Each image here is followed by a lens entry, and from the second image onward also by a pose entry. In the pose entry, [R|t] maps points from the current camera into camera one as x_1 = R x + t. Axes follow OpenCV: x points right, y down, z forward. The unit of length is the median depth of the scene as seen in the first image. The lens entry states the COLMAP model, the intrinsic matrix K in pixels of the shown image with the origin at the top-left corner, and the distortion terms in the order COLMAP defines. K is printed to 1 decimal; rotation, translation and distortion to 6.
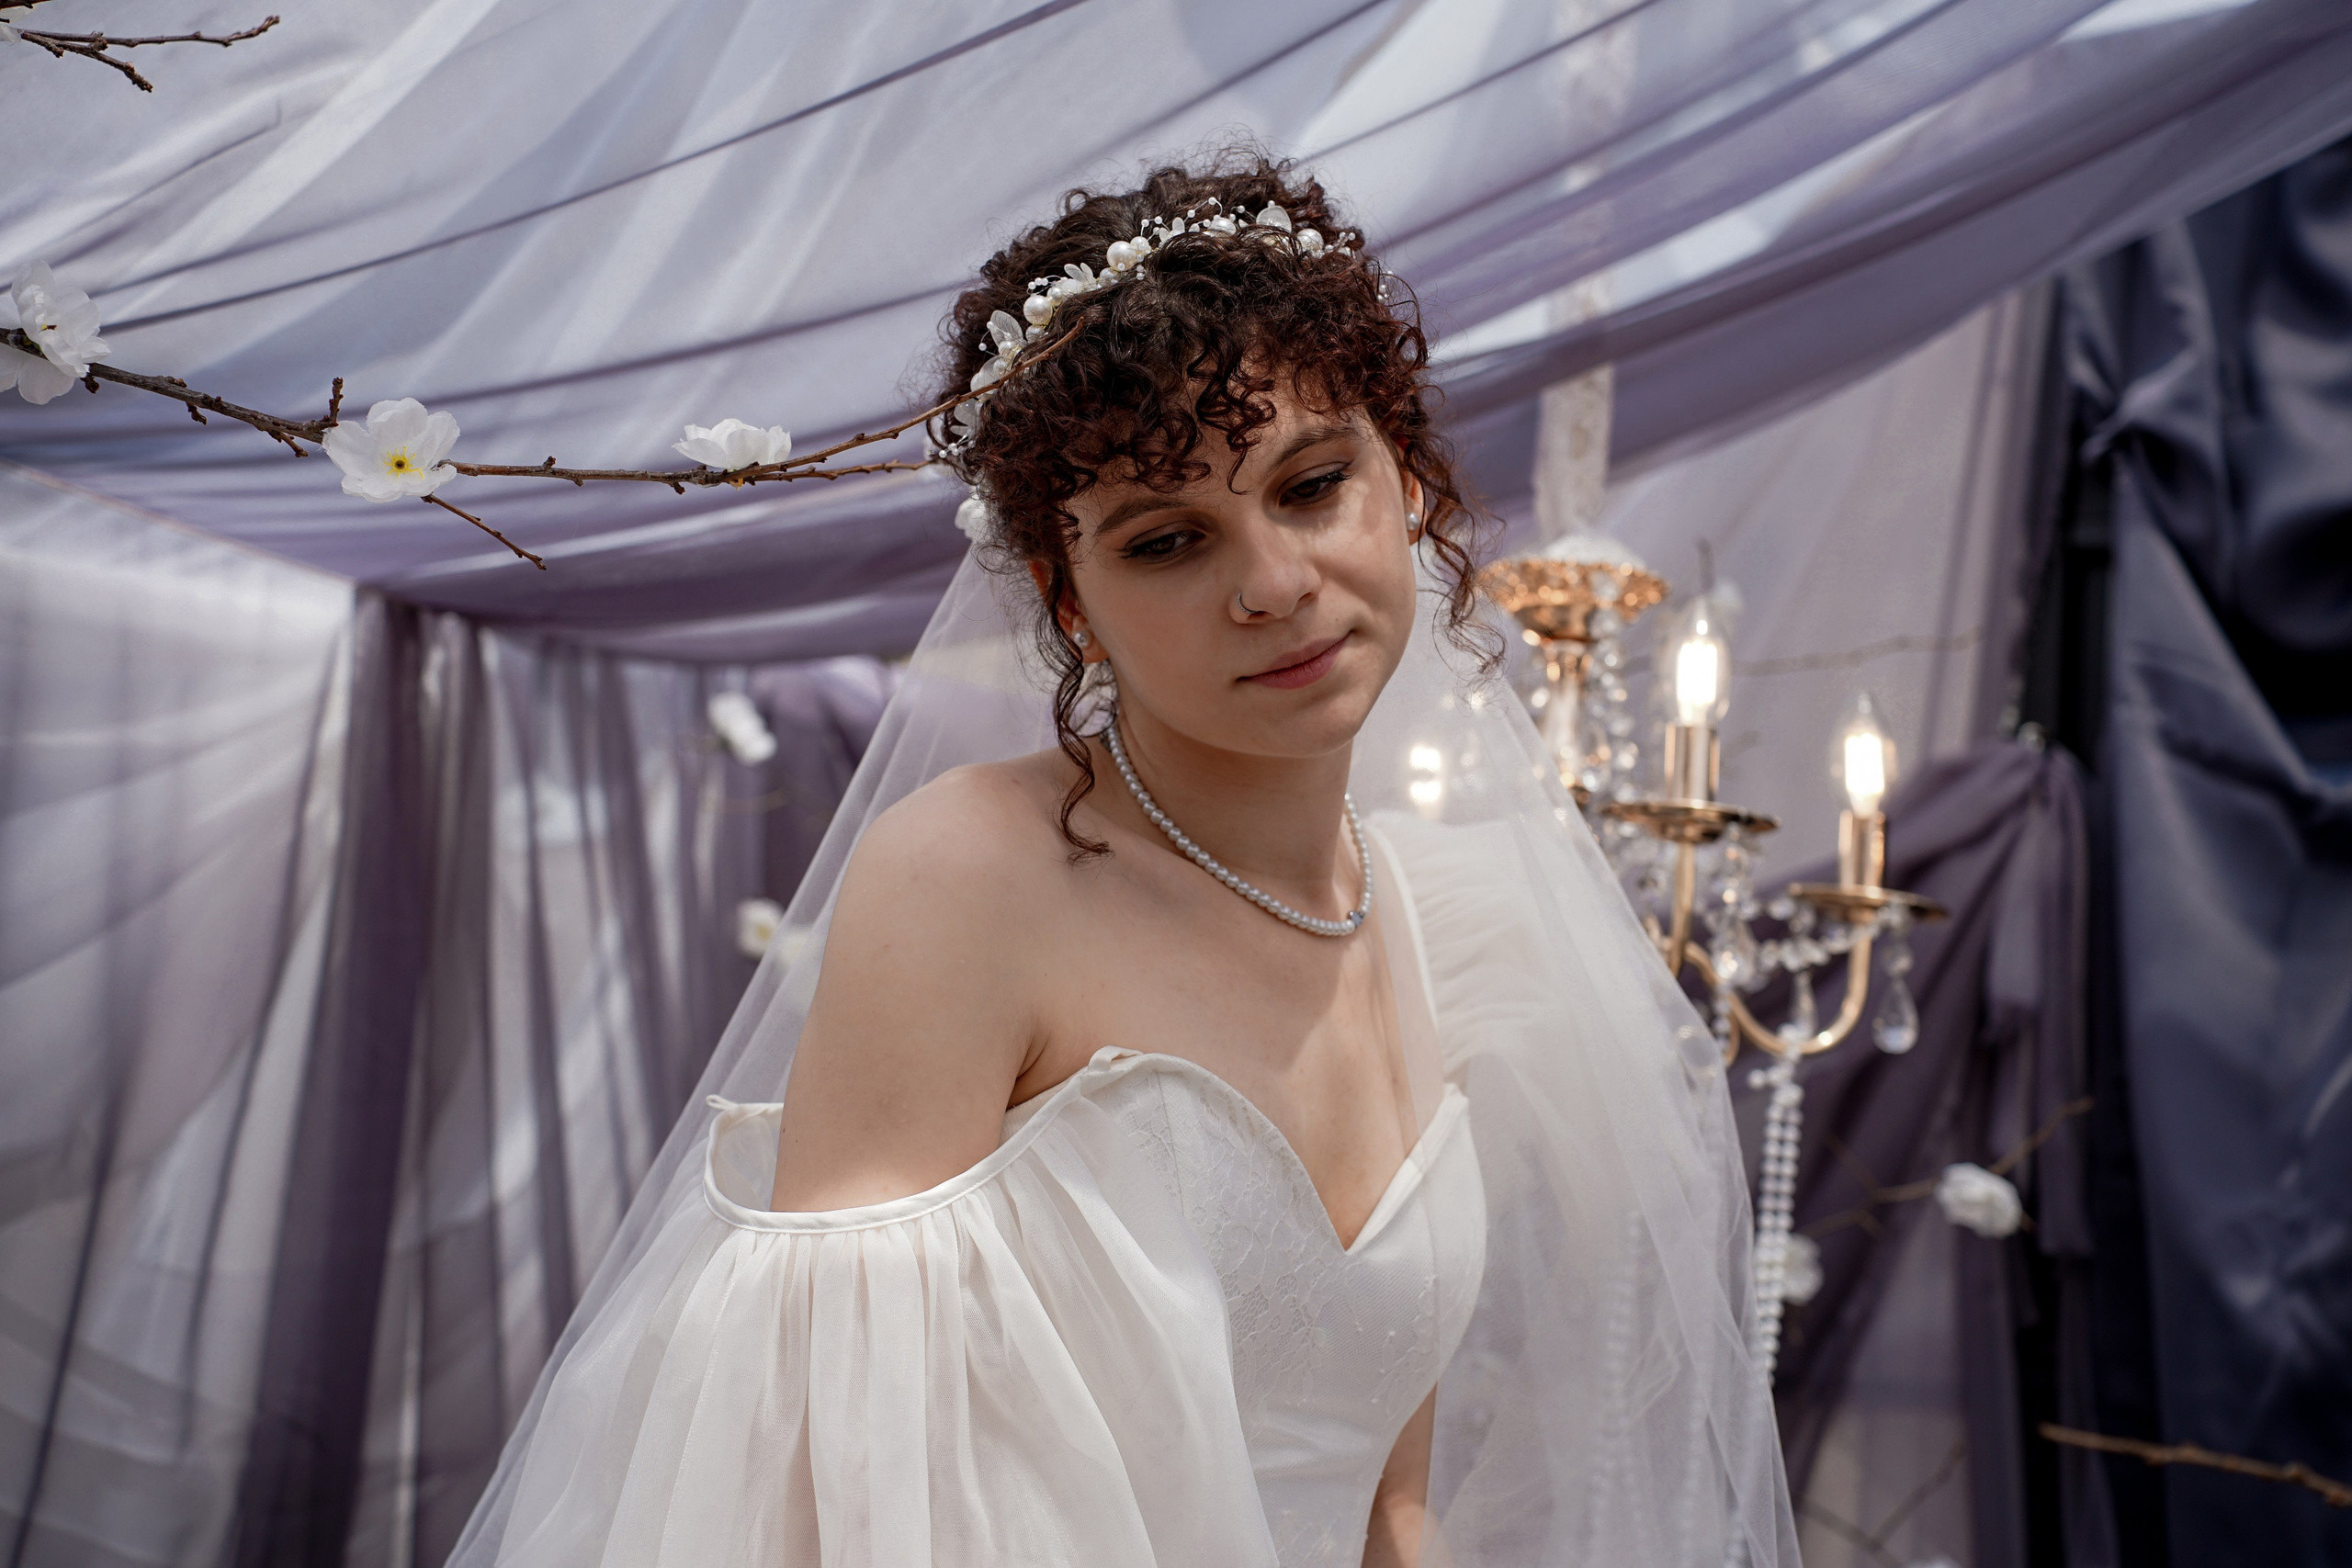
lens RADIAL K [[4908.5, 0, 1176.0], [0, 4908.5, 784.0], [0, 0, 1]] dist [0.645899, -1.063229]
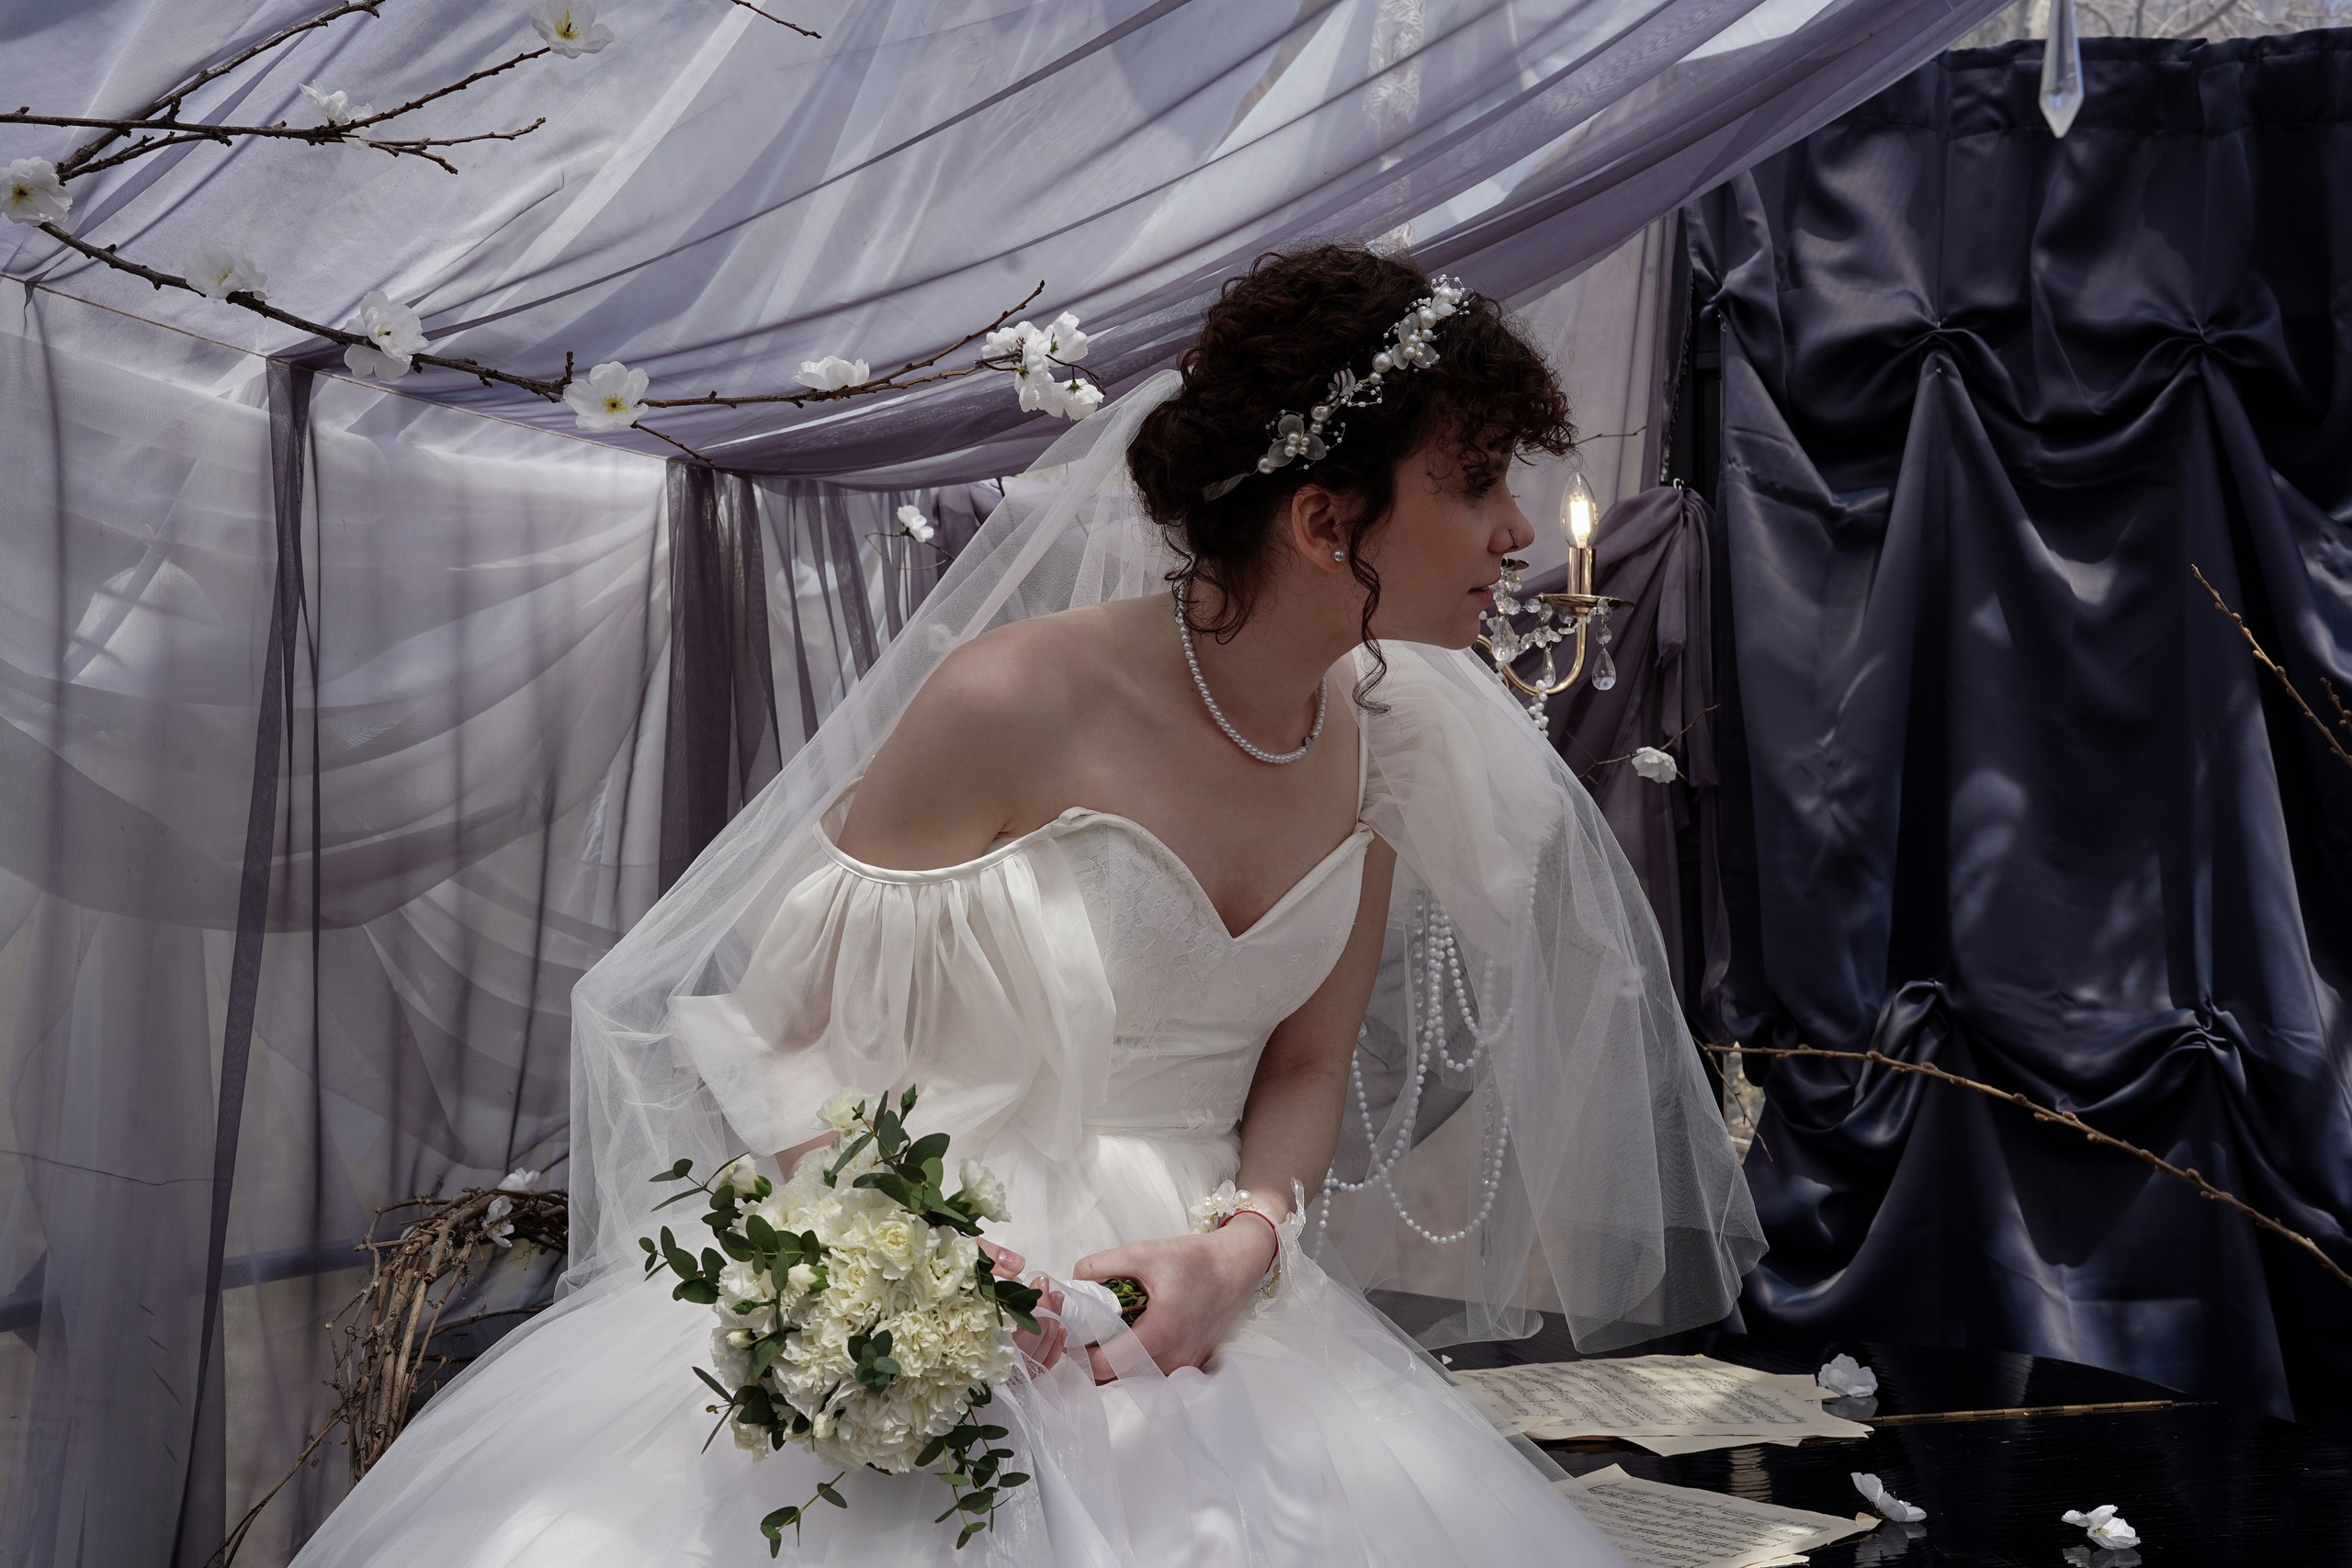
lens RADIAL K [[2488.4, 0, 1176.0], [0, 2488.4, 784.0], [0, 0, 1]] dist [0.022270, -0.001738]
pose [[0.998030, -0.054043, -0.031876, 0.025925], [0.057478, 0.991218, 0.119093, -0.021371], [0.025160, -0.120690, 0.992371, 0.163591]]
